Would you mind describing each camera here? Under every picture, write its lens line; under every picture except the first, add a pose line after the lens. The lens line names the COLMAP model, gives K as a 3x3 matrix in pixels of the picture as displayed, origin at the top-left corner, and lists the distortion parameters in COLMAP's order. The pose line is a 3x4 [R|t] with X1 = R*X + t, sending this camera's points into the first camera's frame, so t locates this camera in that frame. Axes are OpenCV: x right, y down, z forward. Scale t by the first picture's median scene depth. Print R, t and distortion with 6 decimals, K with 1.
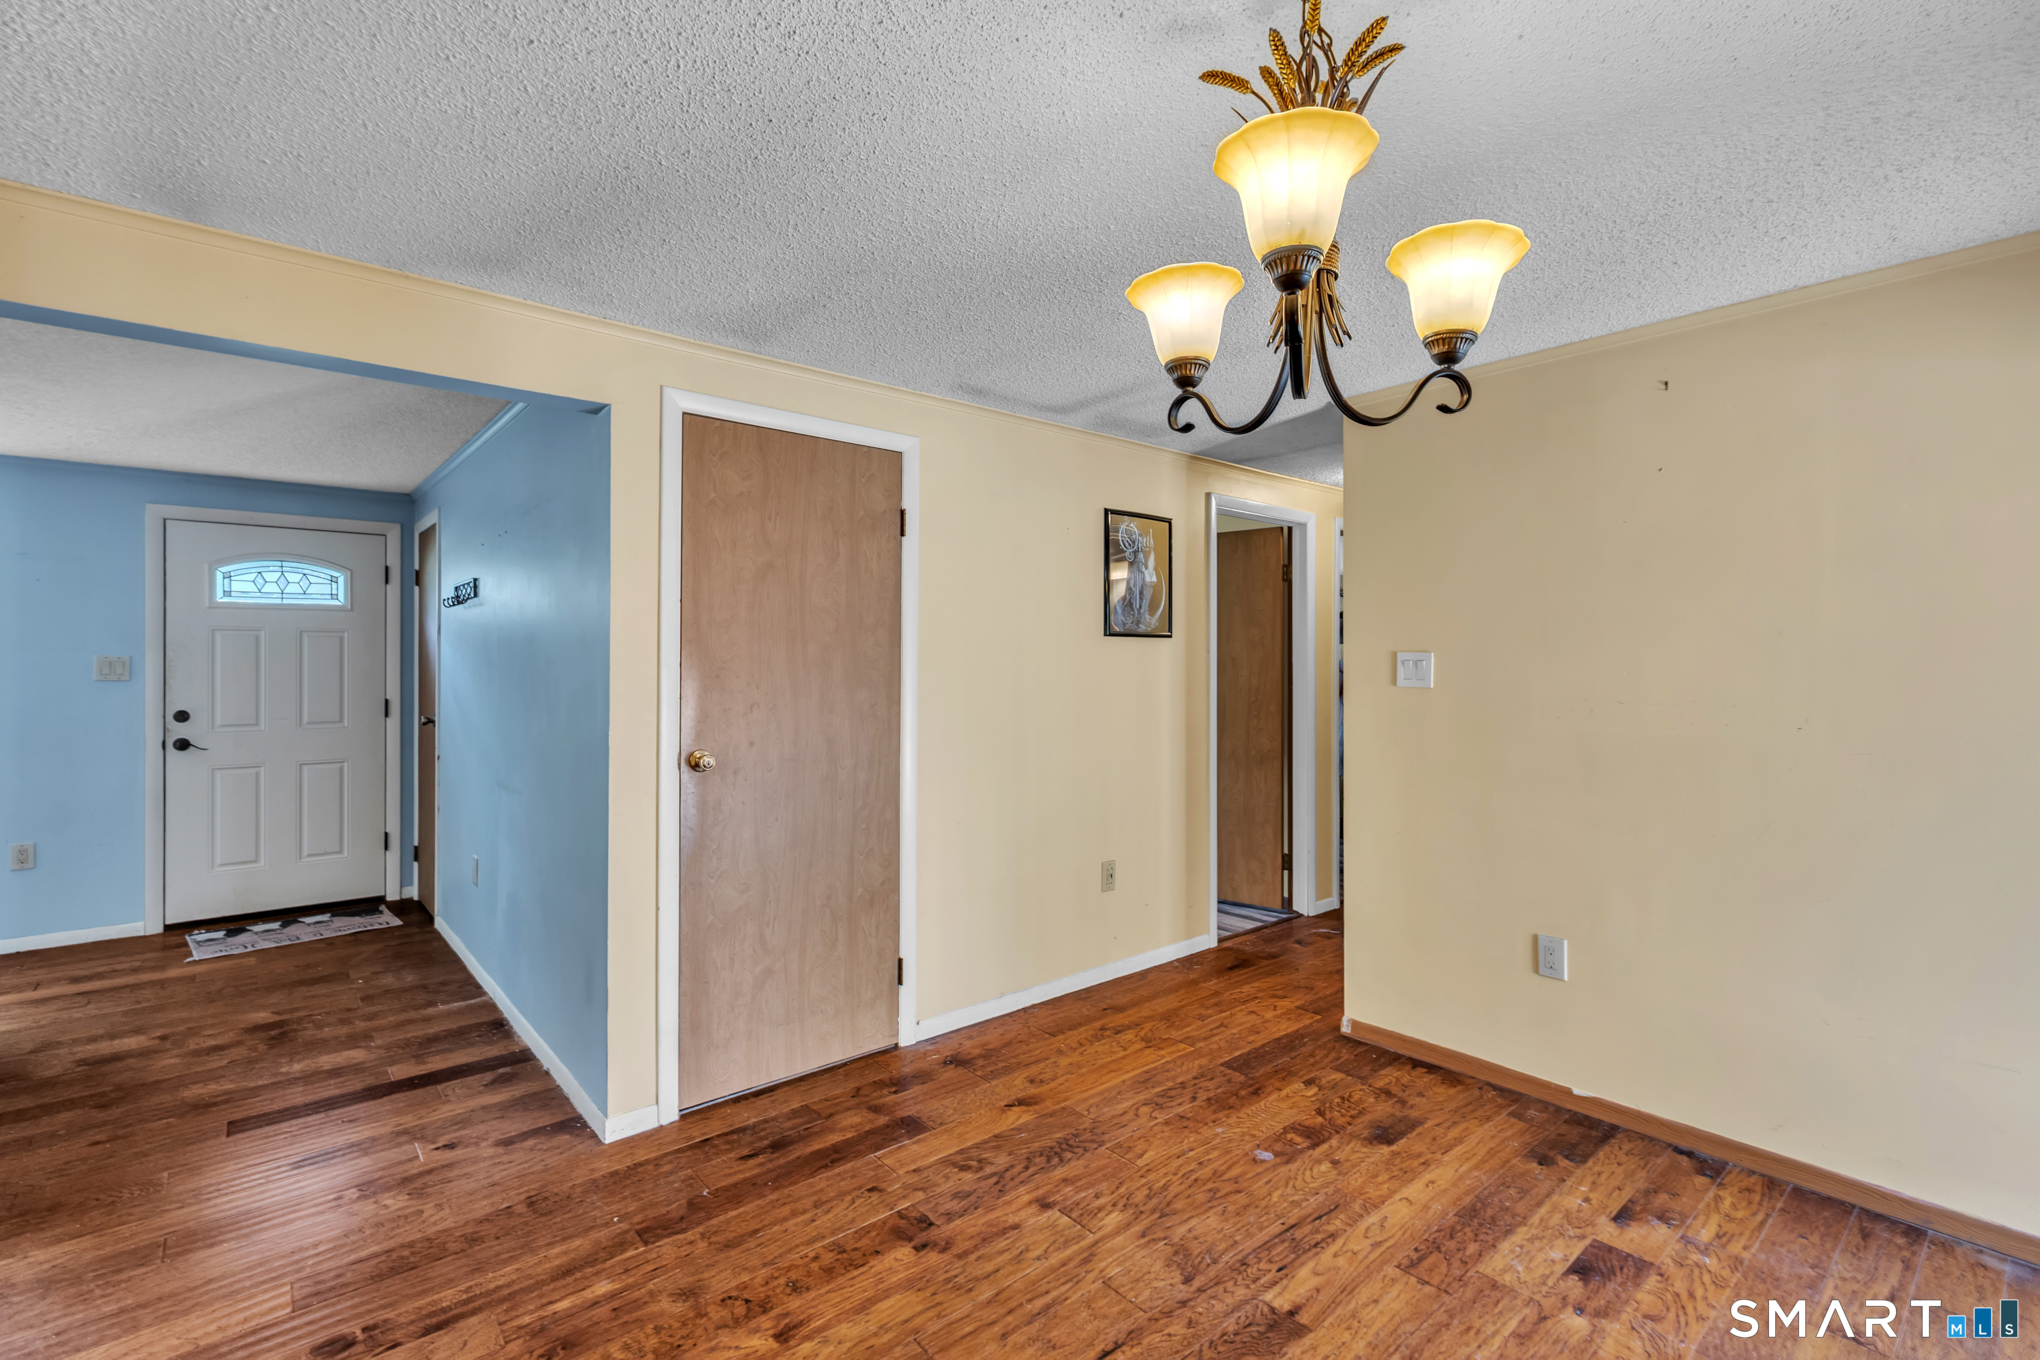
lens RADIAL K [[923.8, 0, 998.1], [0, 923.8, 662.7], [0, 0, 1]] dist [0.000331, -0.001448]
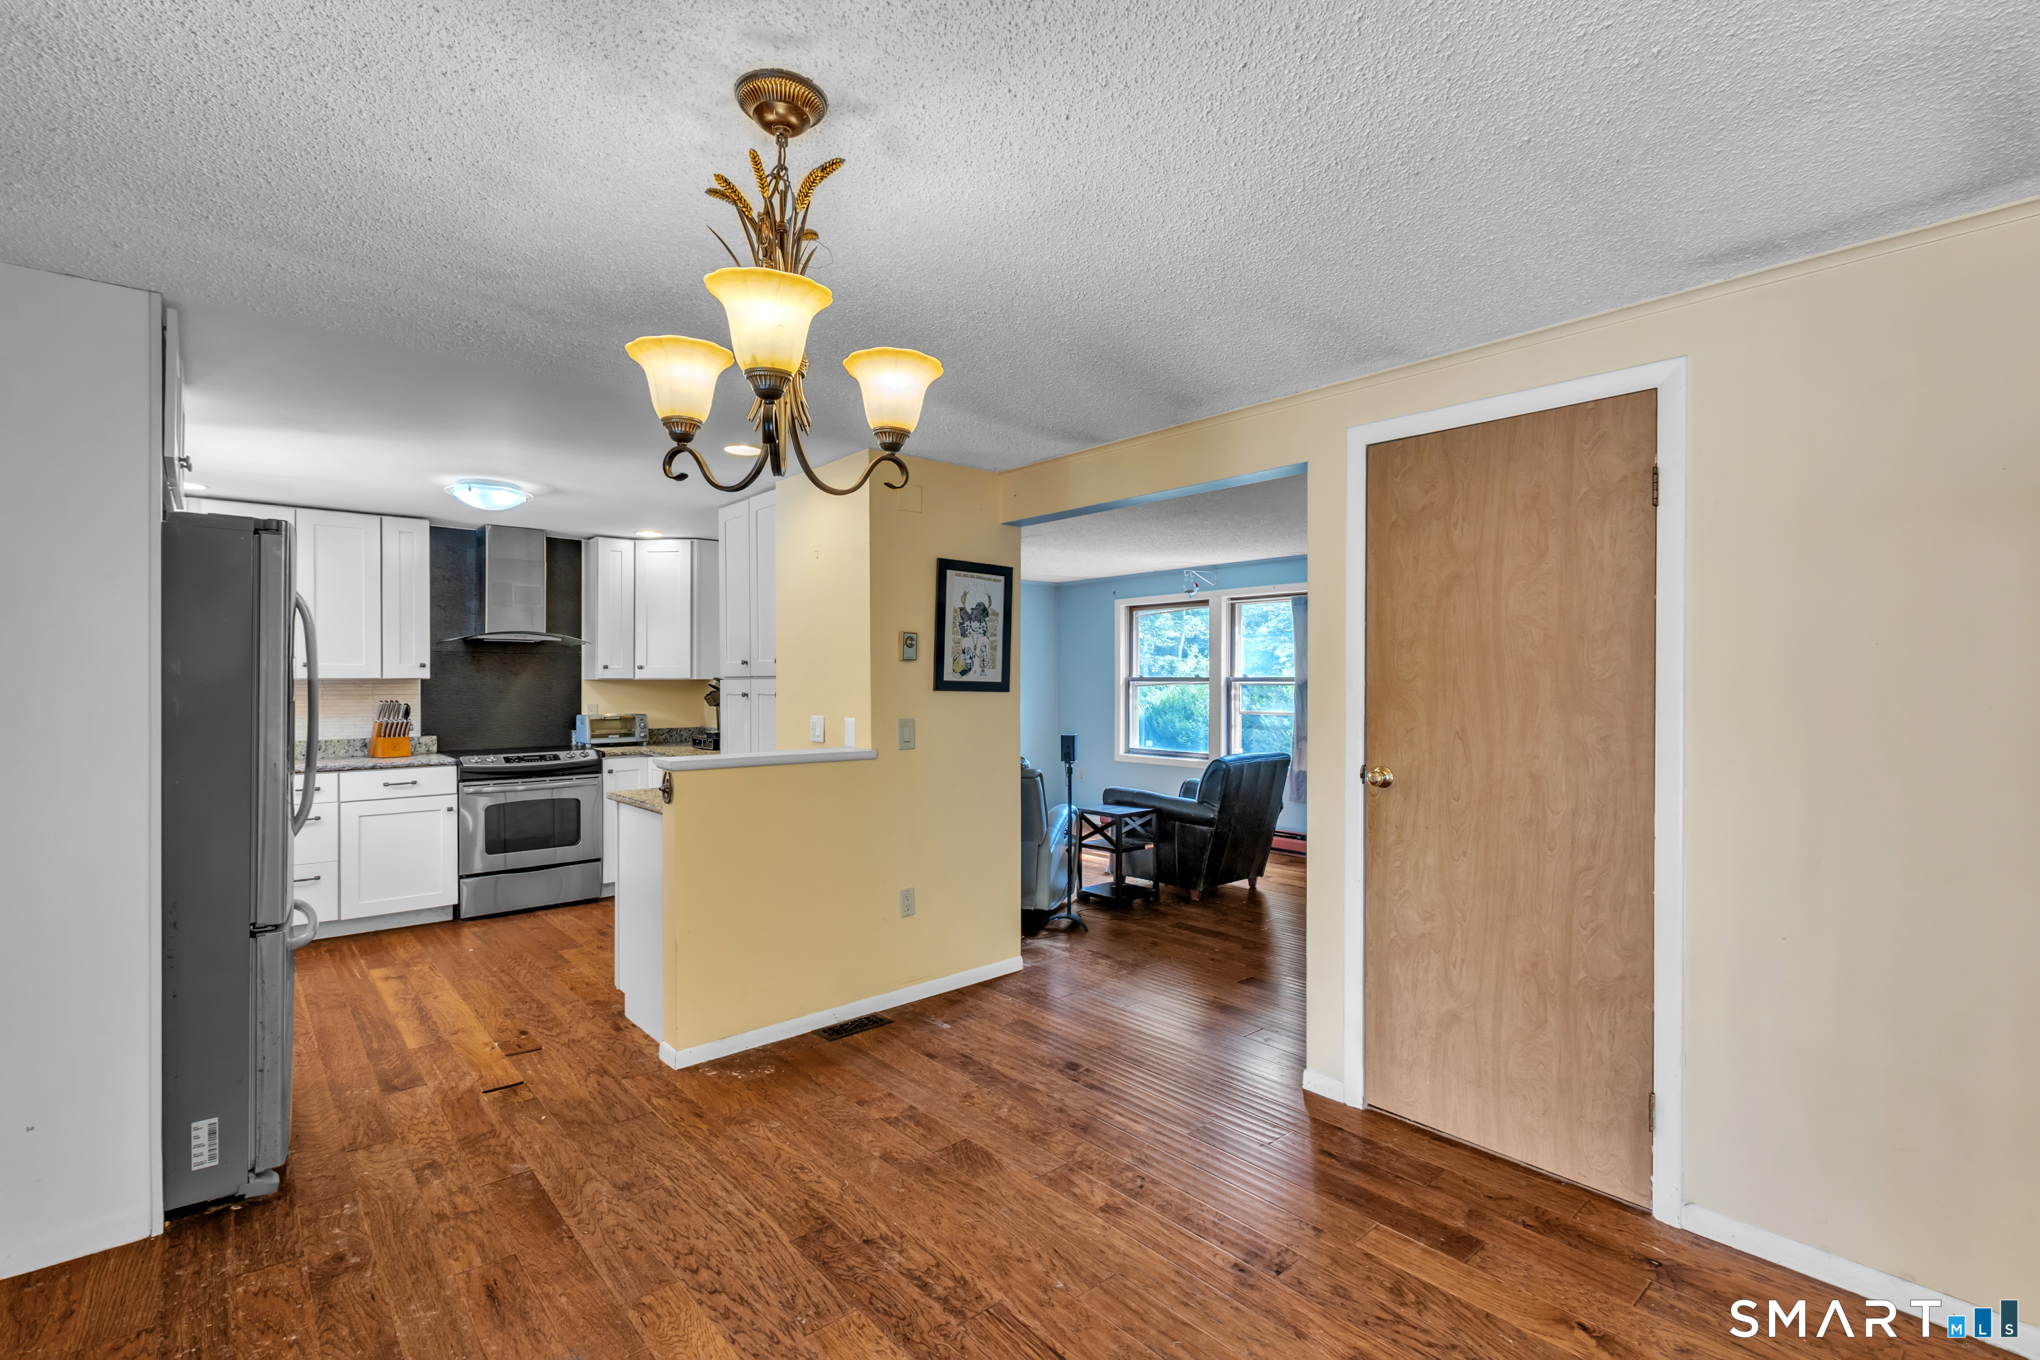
lens RADIAL K [[923.8, 0, 1023.4], [0, 923.8, 681.7], [0, 0, 1]] dist [0.000331, -0.001448]
pose [[0.015141, 0.000908, -0.999885, 0.620298], [0.000606, 0.999999, 0.000917, -0.001363], [0.999885, -0.000620, 0.015140, 0.513561]]
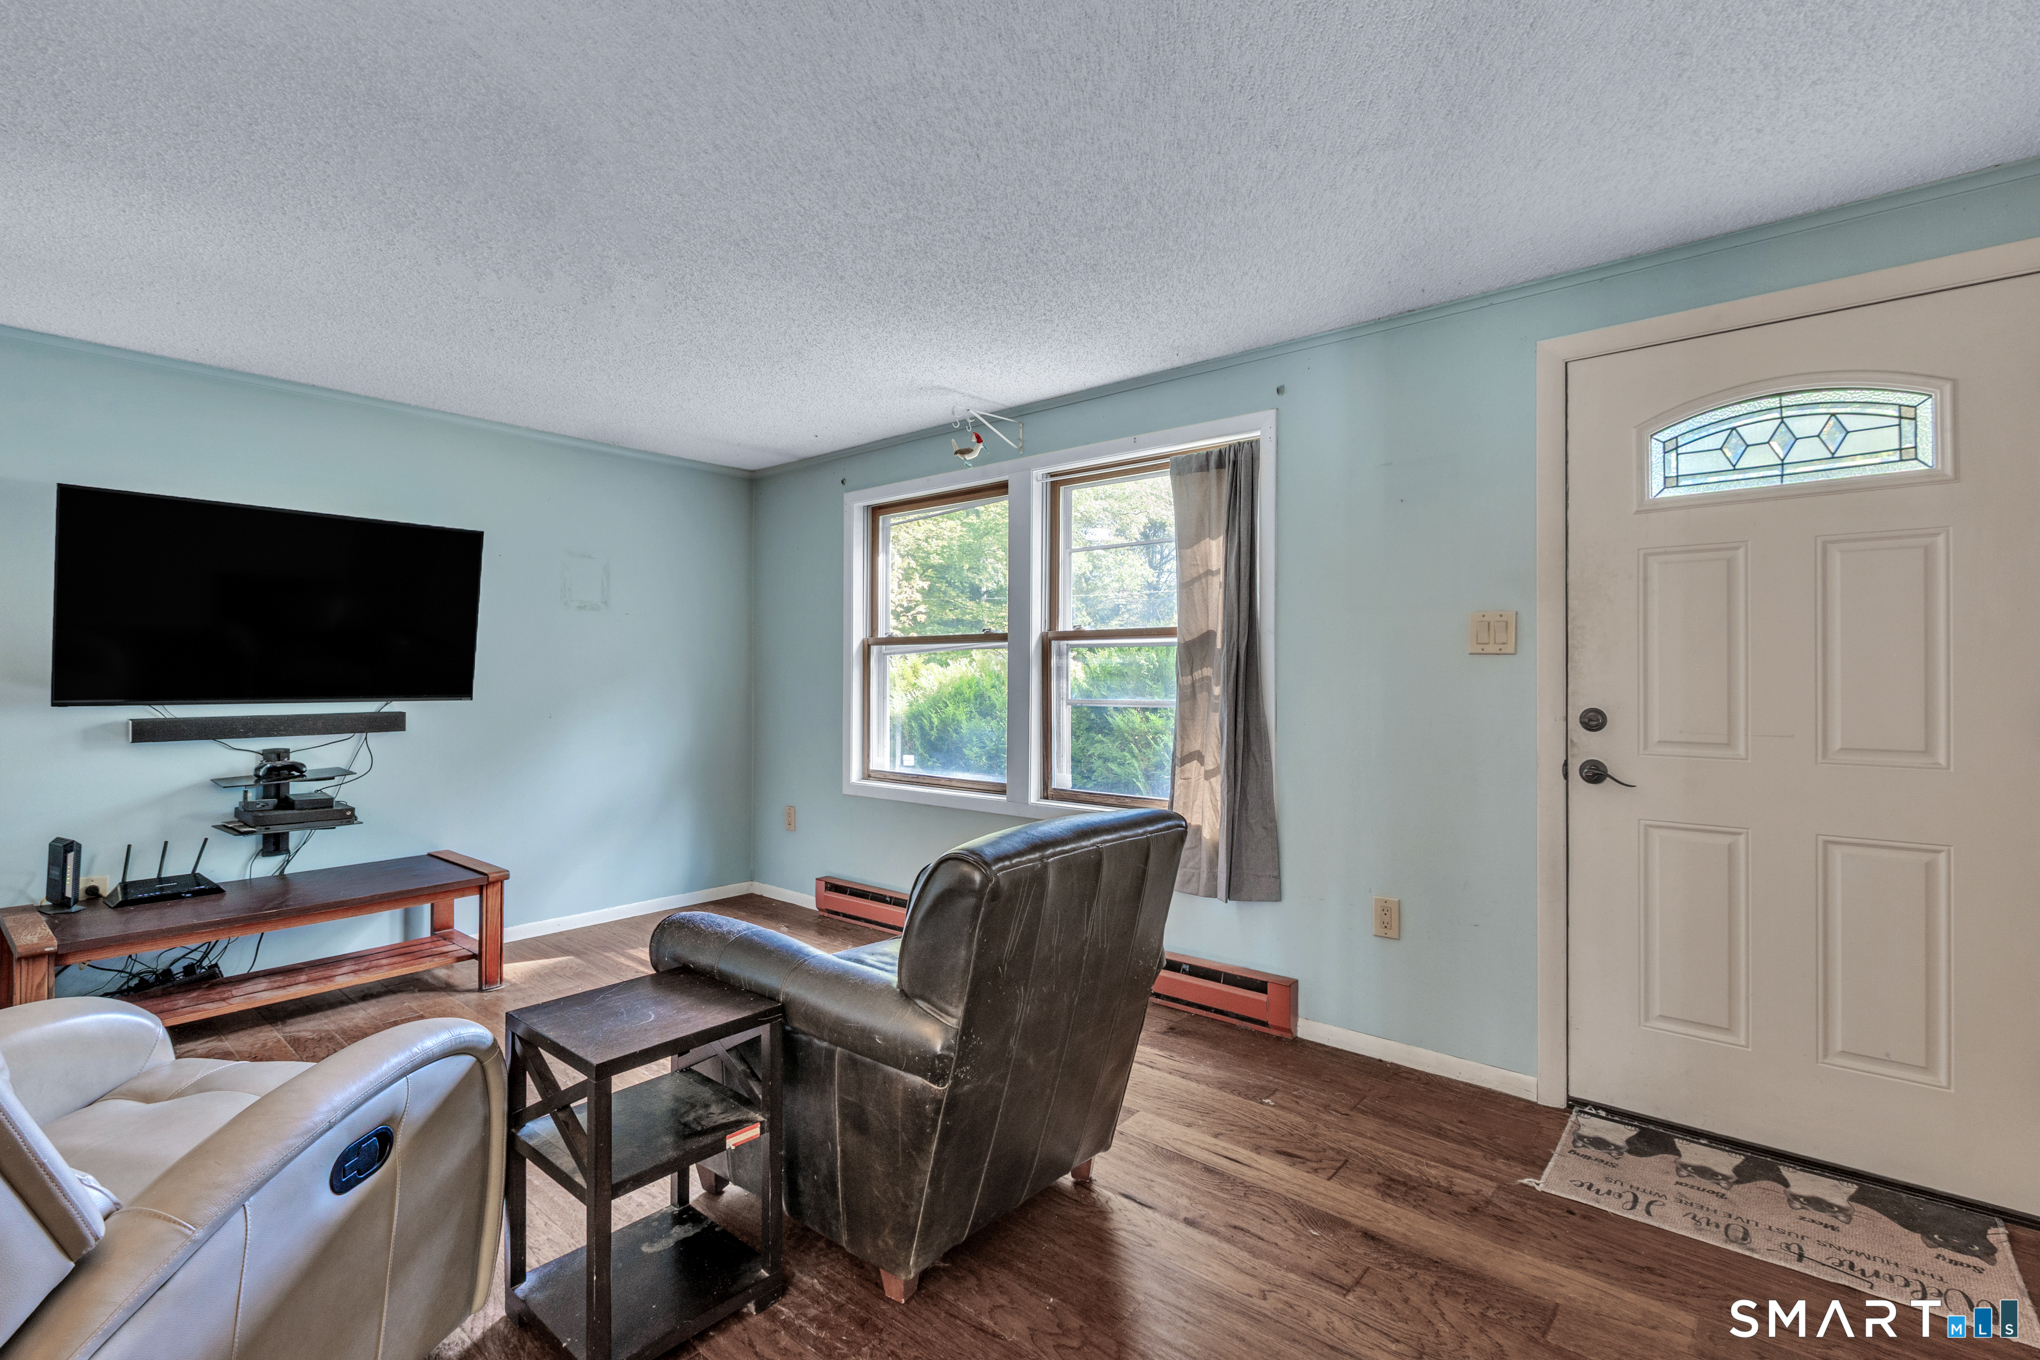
lens RADIAL K [[923.8, 0, 1032.3], [0, 923.8, 667.8], [0, 0, 1]] dist [0.000331, -0.001448]
pose [[0.183620, -0.013683, -0.982902, -0.607576], [-0.006224, 0.999867, -0.015082, 0.055478], [0.982978, 0.008887, 0.183511, 0.849721]]
